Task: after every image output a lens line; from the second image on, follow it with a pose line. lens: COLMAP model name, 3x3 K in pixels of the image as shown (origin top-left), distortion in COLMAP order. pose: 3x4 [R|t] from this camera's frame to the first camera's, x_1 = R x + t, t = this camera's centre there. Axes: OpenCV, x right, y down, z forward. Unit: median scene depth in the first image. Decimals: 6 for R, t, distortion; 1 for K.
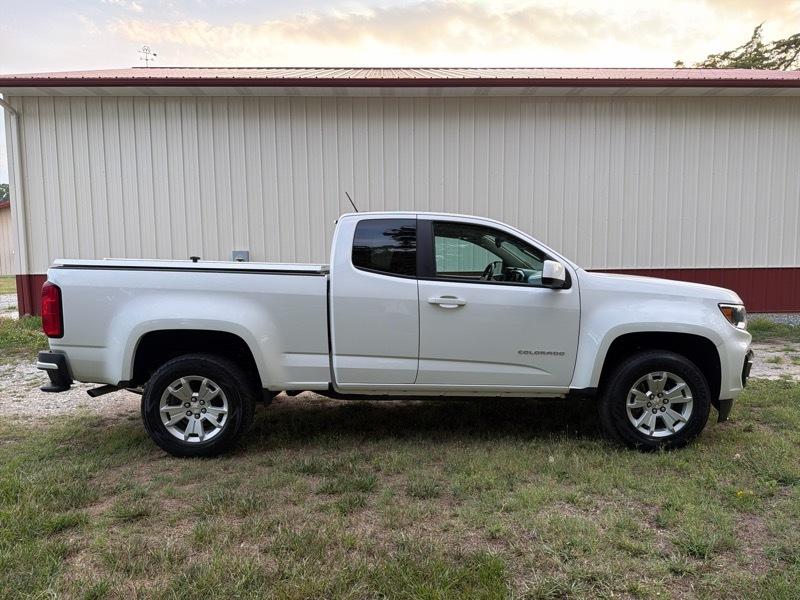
lens RADIAL K [[567.8, 0, 399.2], [0, 567.8, 300.9], [0, 0, 1]] dist [0.022398, -0.030912]
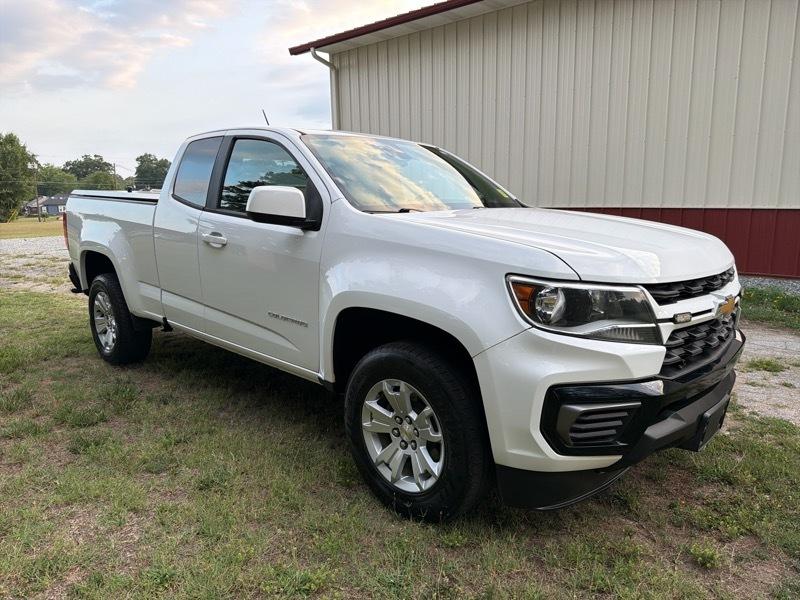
lens RADIAL K [[567.8, 0, 398.6], [0, 567.8, 303.1], [0, 0, 1]] dist [0.022398, -0.030912]
pose [[0.712045, 0.129570, -0.690075, 0.835962], [-0.048817, 0.989583, 0.135436, -0.031623], [0.700435, -0.062749, 0.710953, 0.588667]]
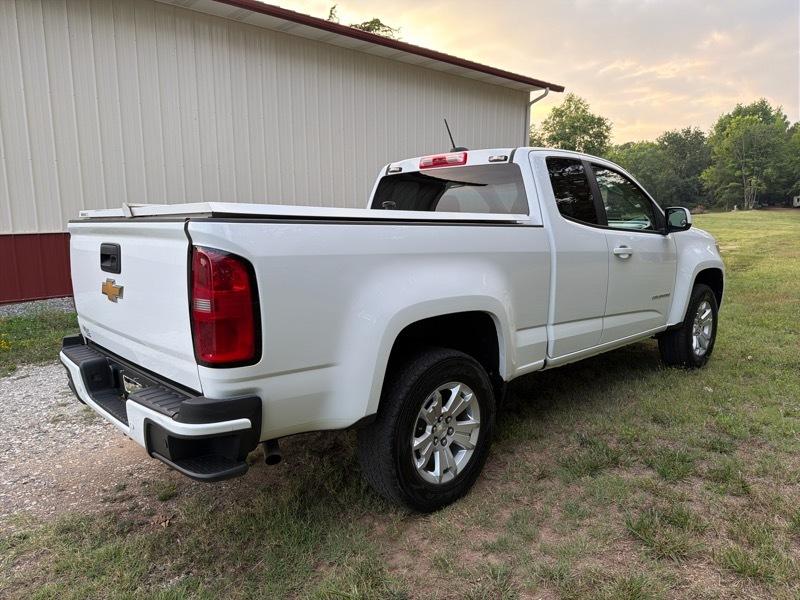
lens RADIAL K [[567.8, 0, 404.3], [0, 567.8, 295.6], [0, 0, 1]] dist [0.022398, -0.030912]
pose [[0.732337, -0.101031, 0.673405, -0.807642], [0.057319, 0.994568, 0.086879, -0.028695], [-0.678525, -0.025026, 0.734151, 0.545367]]
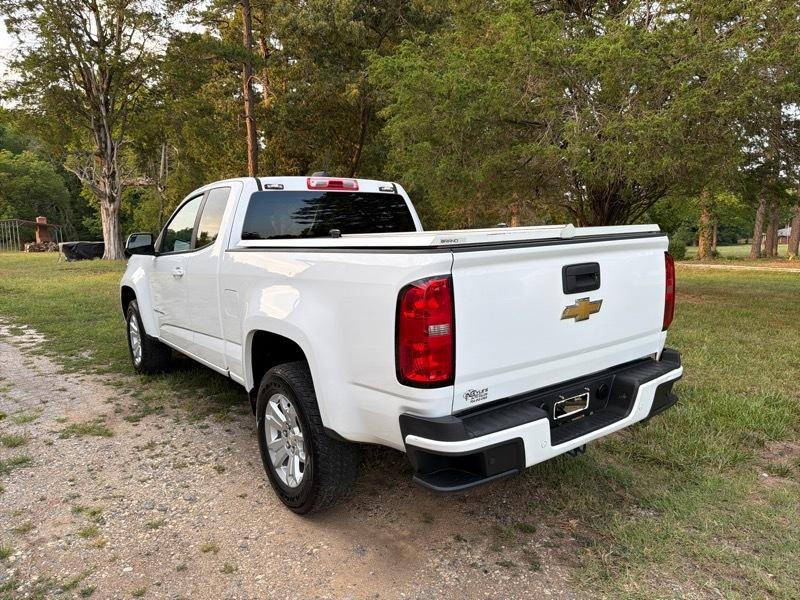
lens RADIAL K [[567.8, 0, 398.1], [0, 567.8, 300.6], [0, 0, 1]] dist [0.022398, -0.030912]
pose [[-0.580727, -0.100498, 0.807871, -0.997821], [0.080935, 0.980308, 0.180127, -0.134230], [-0.810065, 0.169990, -0.561158, 1.682936]]
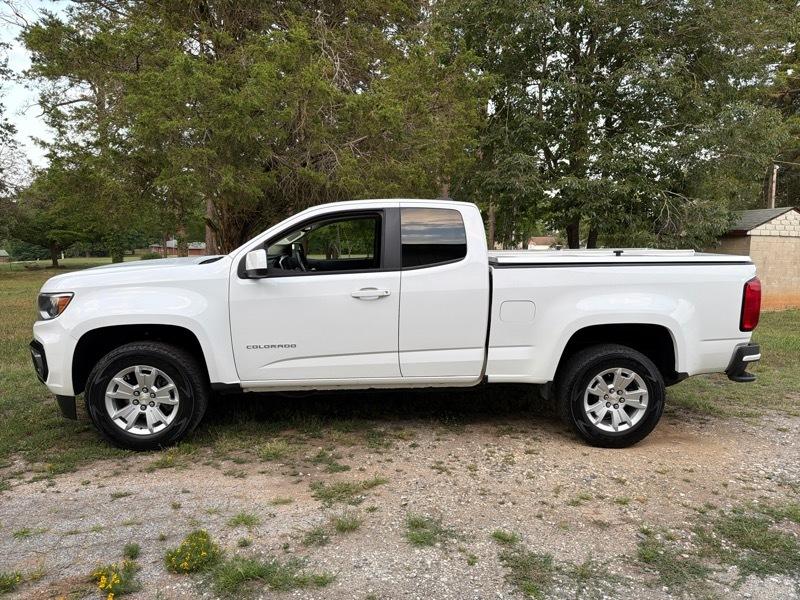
lens RADIAL K [[567.8, 0, 404.6], [0, 567.8, 306.3], [0, 0, 1]] dist [0.022398, -0.030912]
pose [[-0.997602, -0.009711, -0.068530, 0.082710], [-0.023553, 0.978649, 0.204184, -0.204242], [0.065084, 0.205309, -0.976531, 2.355319]]
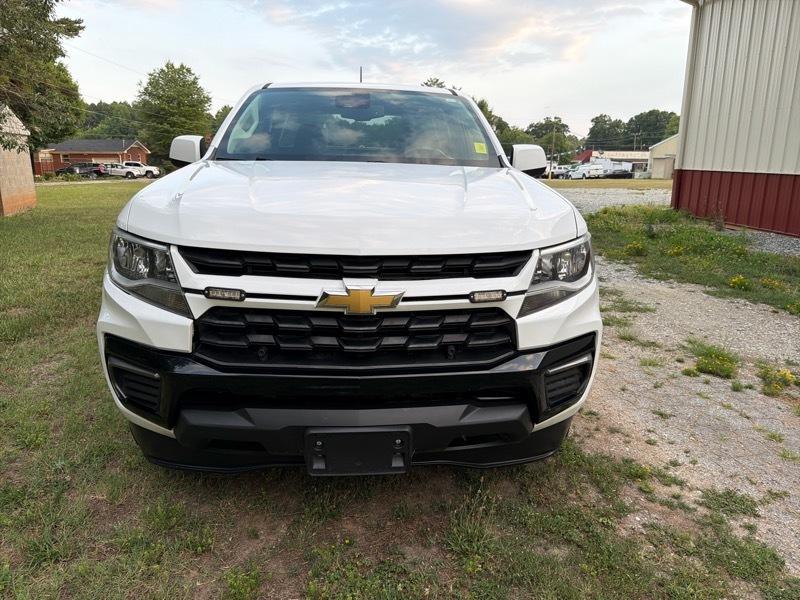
lens RADIAL K [[567.8, 0, 405.4], [0, 567.8, 302.7], [0, 0, 1]] dist [0.022398, -0.030912]
pose [[0.058314, 0.256408, -0.964808, 1.076459], [-0.093425, 0.963613, 0.250444, -0.072768], [0.993917, 0.075533, 0.080147, 1.212886]]
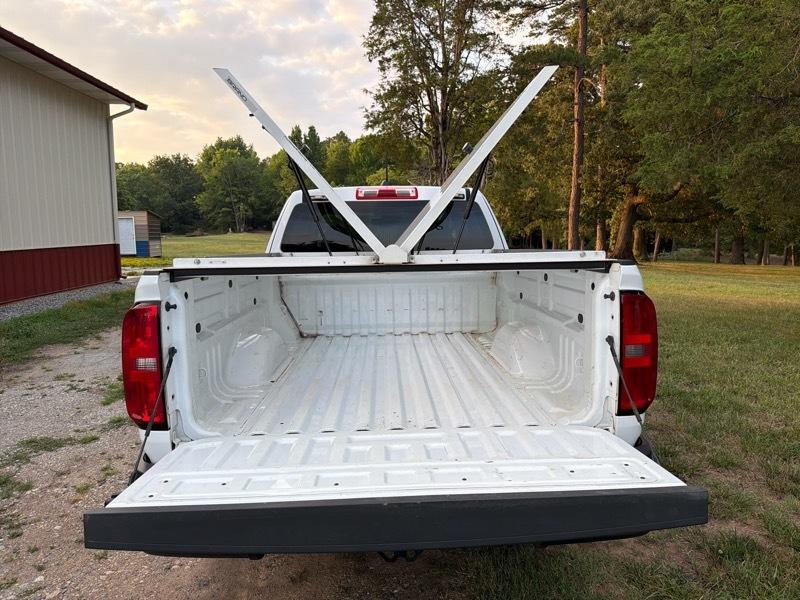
lens RADIAL K [[567.8, 0, 404.4], [0, 567.8, 295.3], [0, 0, 1]] dist [0.022398, -0.030912]
pose [[-0.011537, -0.110515, 0.993807, -1.053554], [0.086098, 0.990073, 0.111099, -0.099939], [-0.996220, 0.086847, -0.001907, 1.175114]]
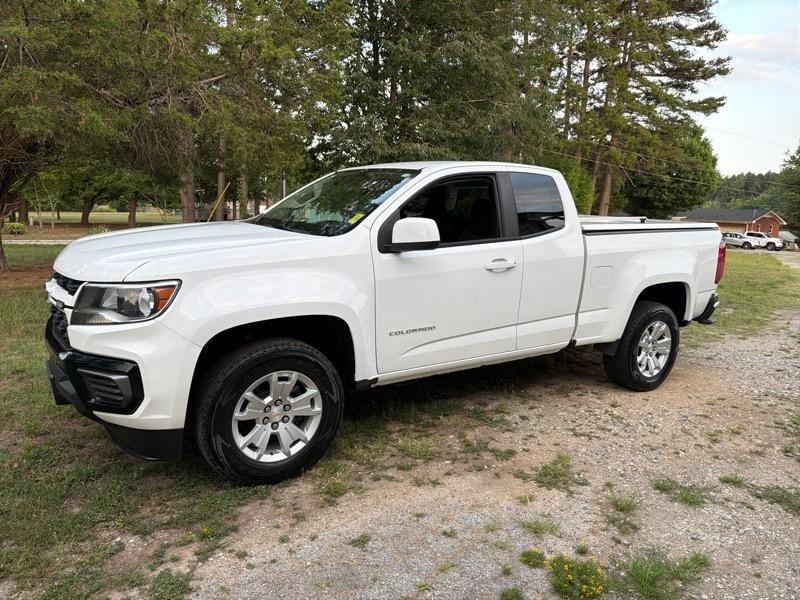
lens RADIAL K [[567.8, 0, 403.2], [0, 567.8, 302.3], [0, 0, 1]] dist [0.022398, -0.030912]
pose [[-0.835496, 0.061713, -0.546019, 0.696268], [-0.084165, 0.967576, 0.238145, -0.171799], [0.543012, 0.244925, -0.803212, 2.062546]]
